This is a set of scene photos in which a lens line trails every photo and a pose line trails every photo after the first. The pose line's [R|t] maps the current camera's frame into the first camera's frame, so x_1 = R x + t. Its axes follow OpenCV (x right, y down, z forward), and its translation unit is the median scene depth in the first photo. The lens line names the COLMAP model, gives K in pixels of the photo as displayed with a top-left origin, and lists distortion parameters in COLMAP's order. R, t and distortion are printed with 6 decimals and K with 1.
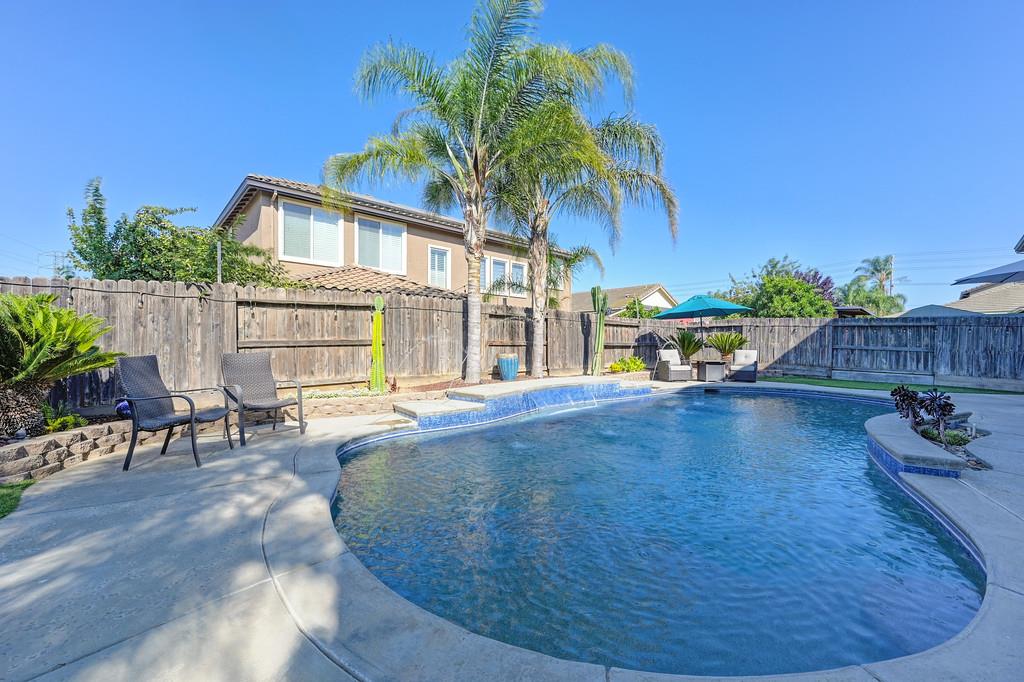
lens RADIAL K [[412.7, 0, 515.7], [0, 412.7, 343.7], [0, 0, 1]] dist [-0.000795, -0.000073]
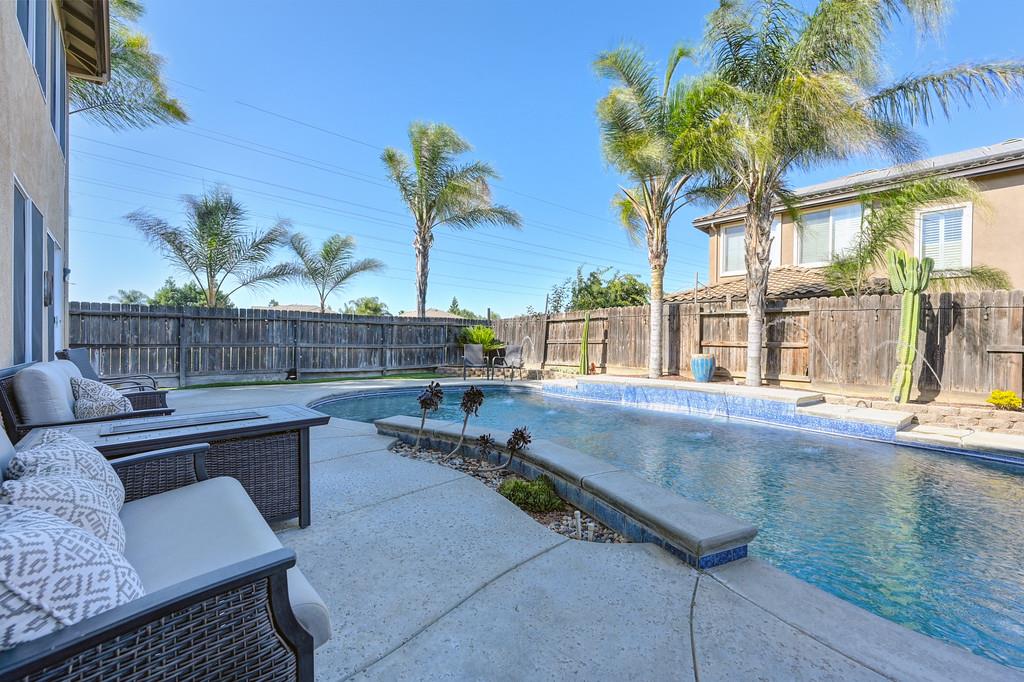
lens RADIAL K [[412.7, 0, 515.7], [0, 412.7, 343.7], [0, 0, 1]] dist [-0.000795, -0.000073]
pose [[0.004319, 0.008783, -0.999952, 0.835072], [-0.015497, 0.999842, 0.008715, -0.000902], [0.999871, 0.015459, 0.004454, 0.476085]]
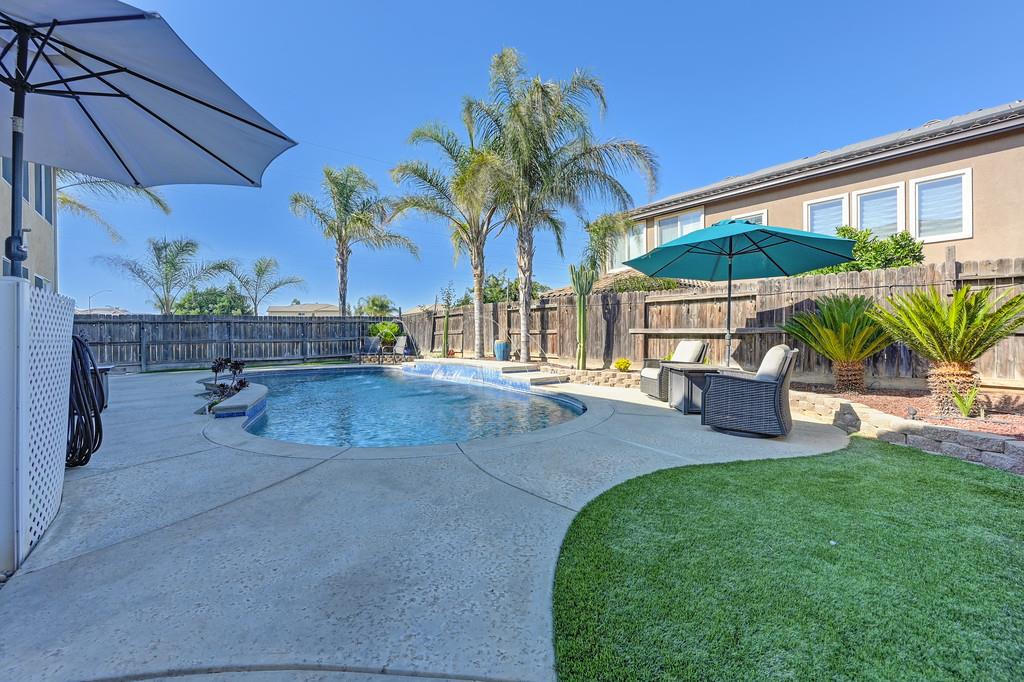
lens RADIAL K [[411.7, 0, 512.0], [0, 411.7, 341.0], [0, 0, 1]] dist [-0.000310, -0.000058]
pose [[-0.059027, 0.022790, -0.997996, 1.139282], [0.009266, 0.999709, 0.022281, -0.000662], [0.998213, -0.007932, -0.059221, 0.980953]]
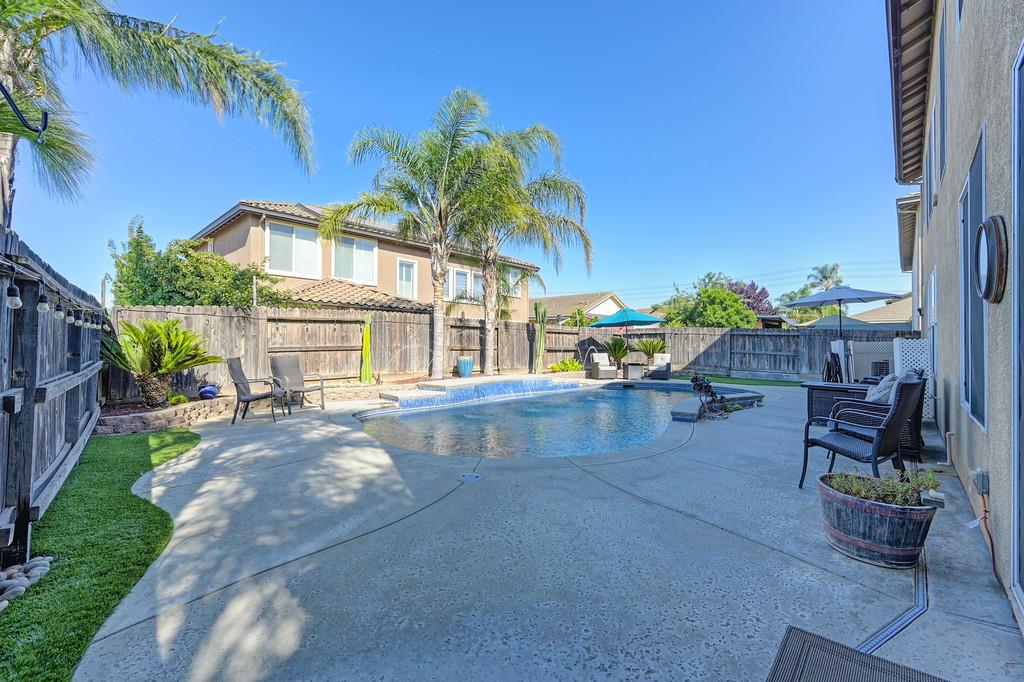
lens RADIAL K [[428.6, 0, 514.2], [0, 428.6, 348.2], [0, 0, 1]] dist [0.001071, 0.000031]
pose [[0.997150, 0.003905, 0.075345, 0.028961], [-0.004395, 0.999970, 0.006336, -0.009130], [-0.075318, -0.006649, 0.997137, -0.295199]]
